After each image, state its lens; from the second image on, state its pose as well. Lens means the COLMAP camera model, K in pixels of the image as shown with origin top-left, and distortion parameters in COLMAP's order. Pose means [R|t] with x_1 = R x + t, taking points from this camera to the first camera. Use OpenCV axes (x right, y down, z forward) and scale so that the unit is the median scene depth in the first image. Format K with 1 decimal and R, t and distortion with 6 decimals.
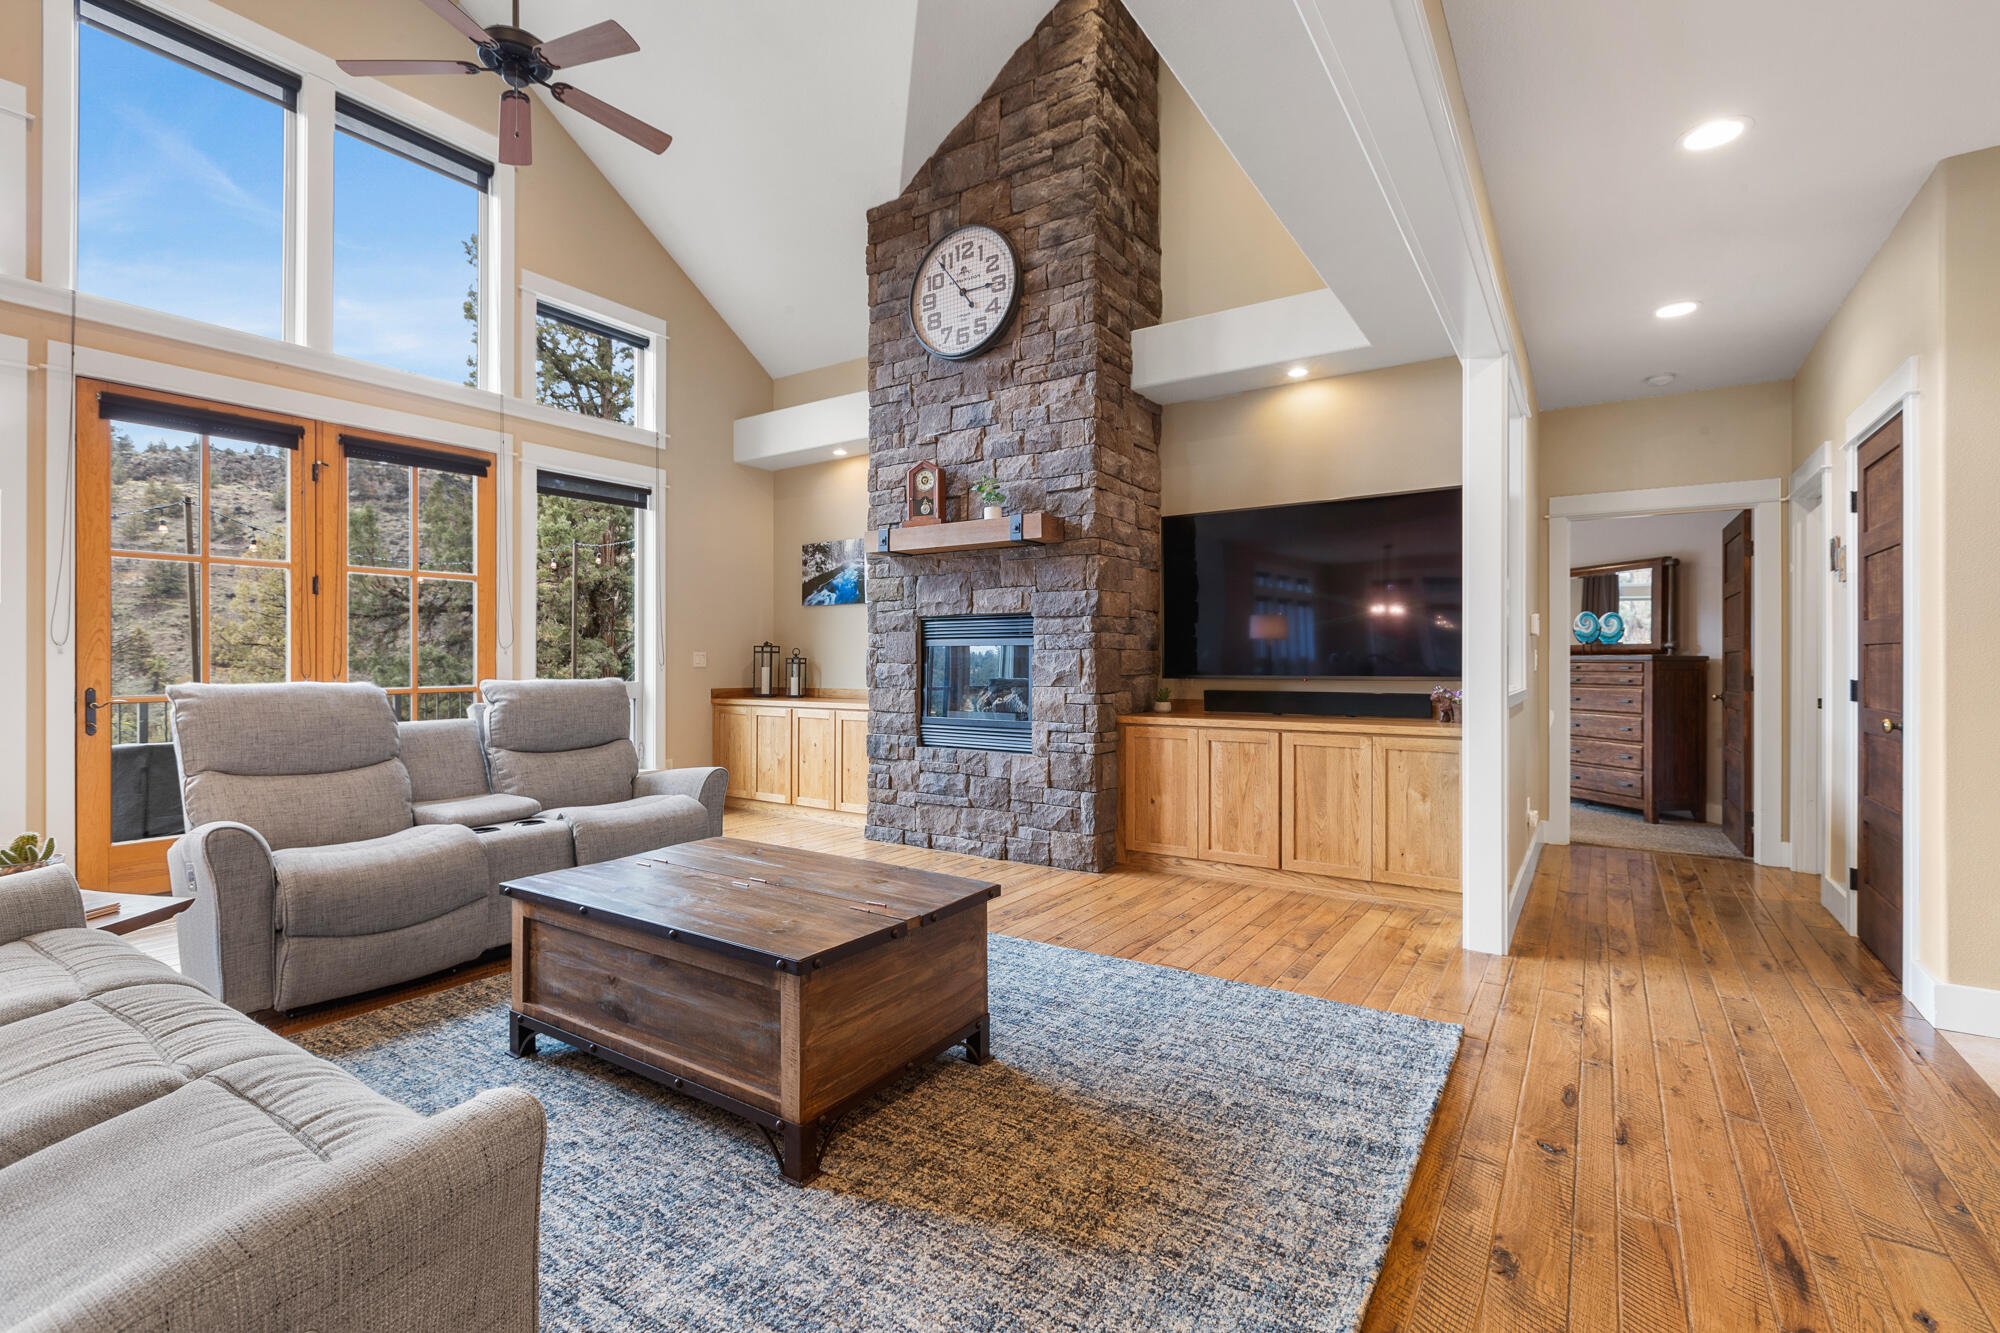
lens RADIAL K [[900.4, 0, 997.9], [0, 900.4, 652.3], [0, 0, 1]] dist [0.004867, -0.001167]
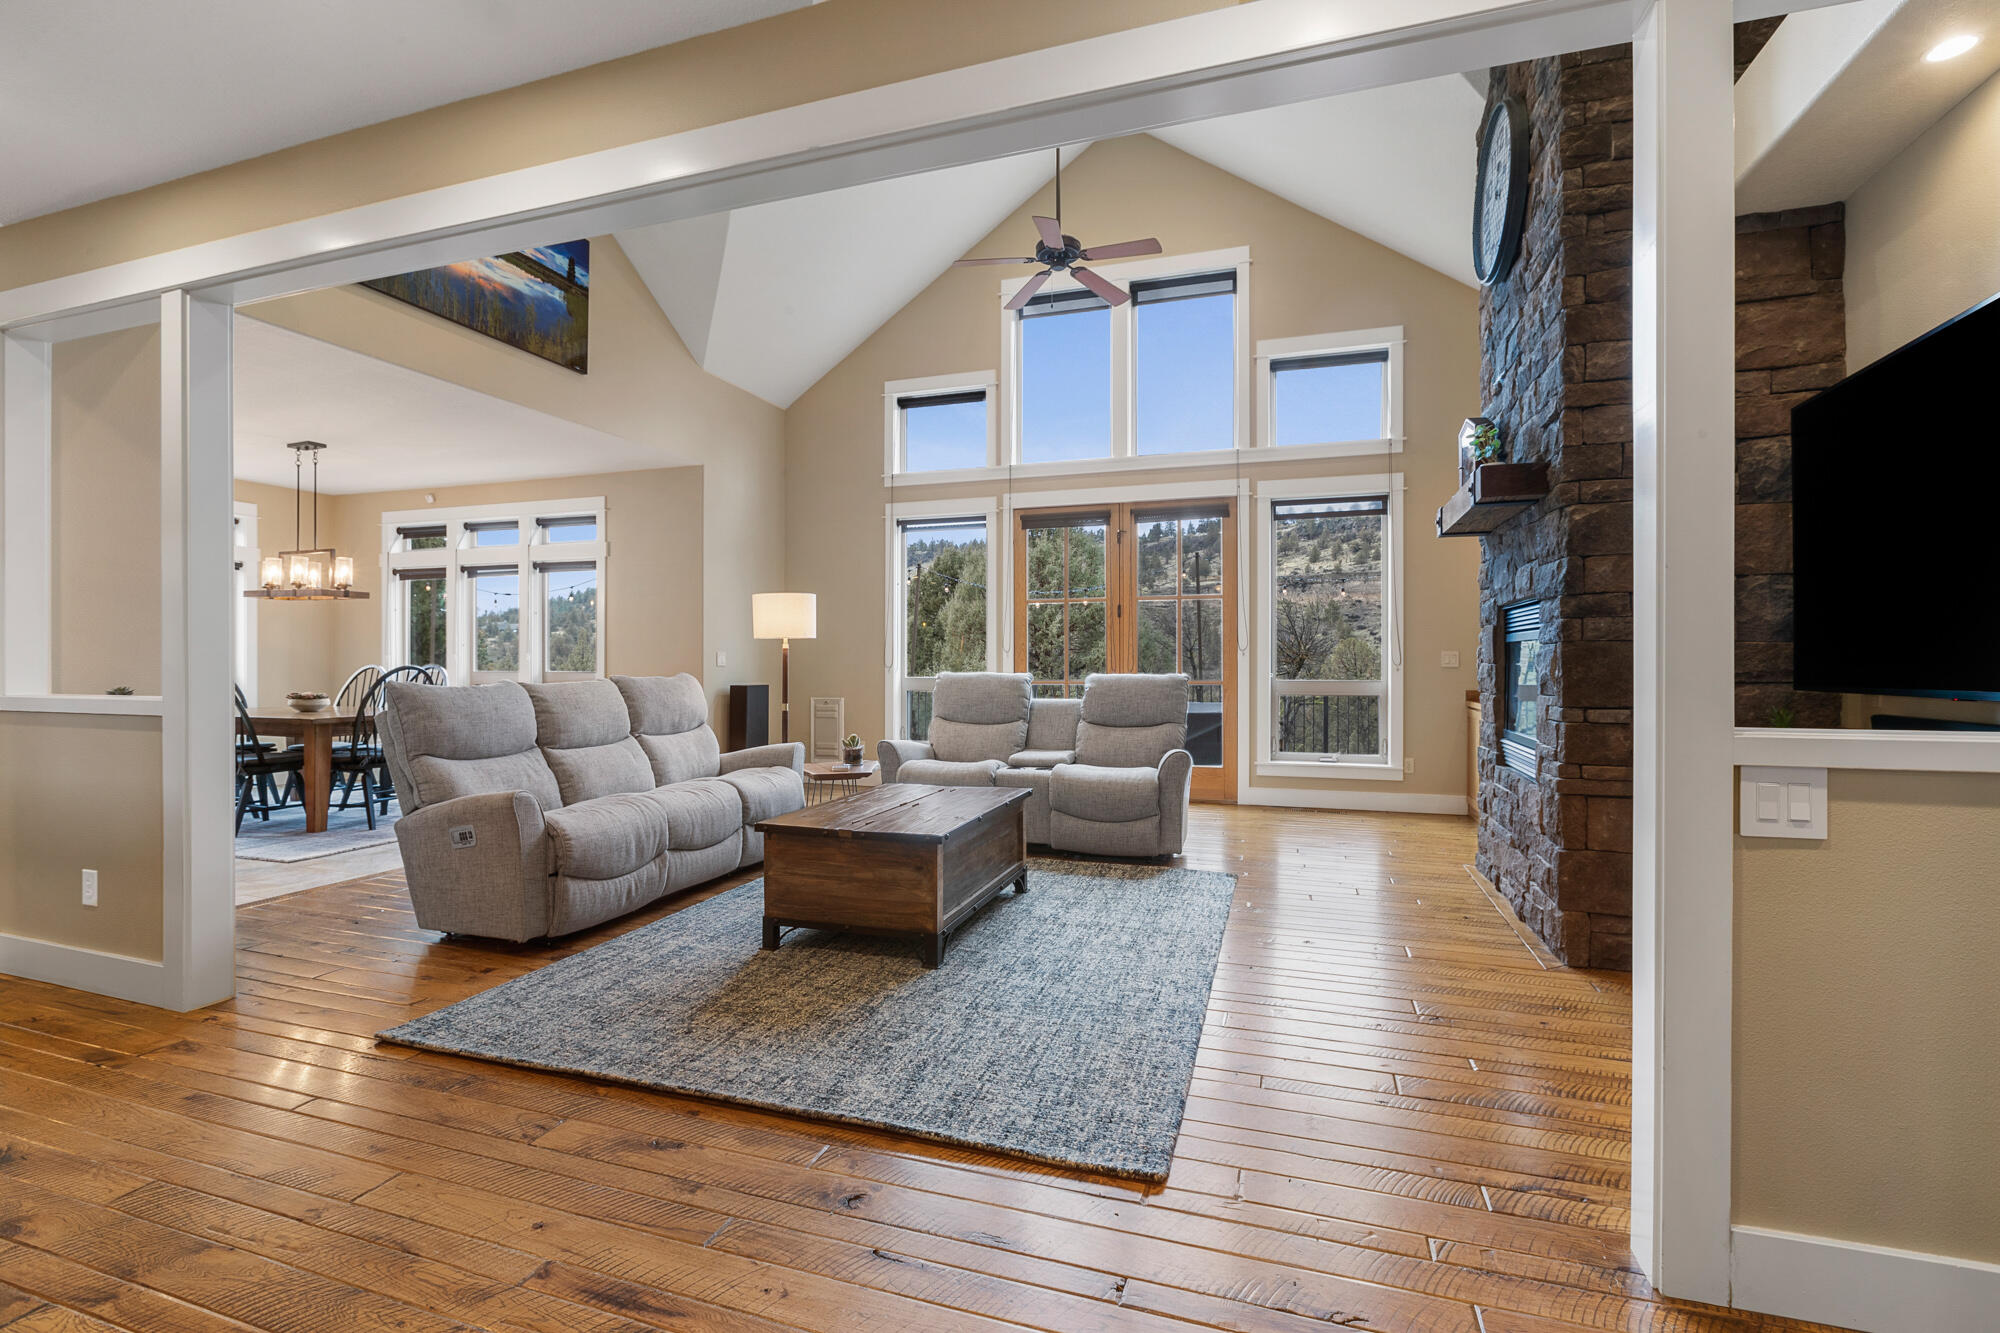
lens RADIAL K [[898.0, 0, 994.0], [0, 898.0, 661.4], [0, 0, 1]] dist [-0.011171, 0.001771]
pose [[0.258194, 0.001377, -0.966092, 0.634172], [0.007983, 0.999962, 0.003559, 0.004032], [0.966060, -0.008631, 0.258173, 0.381710]]
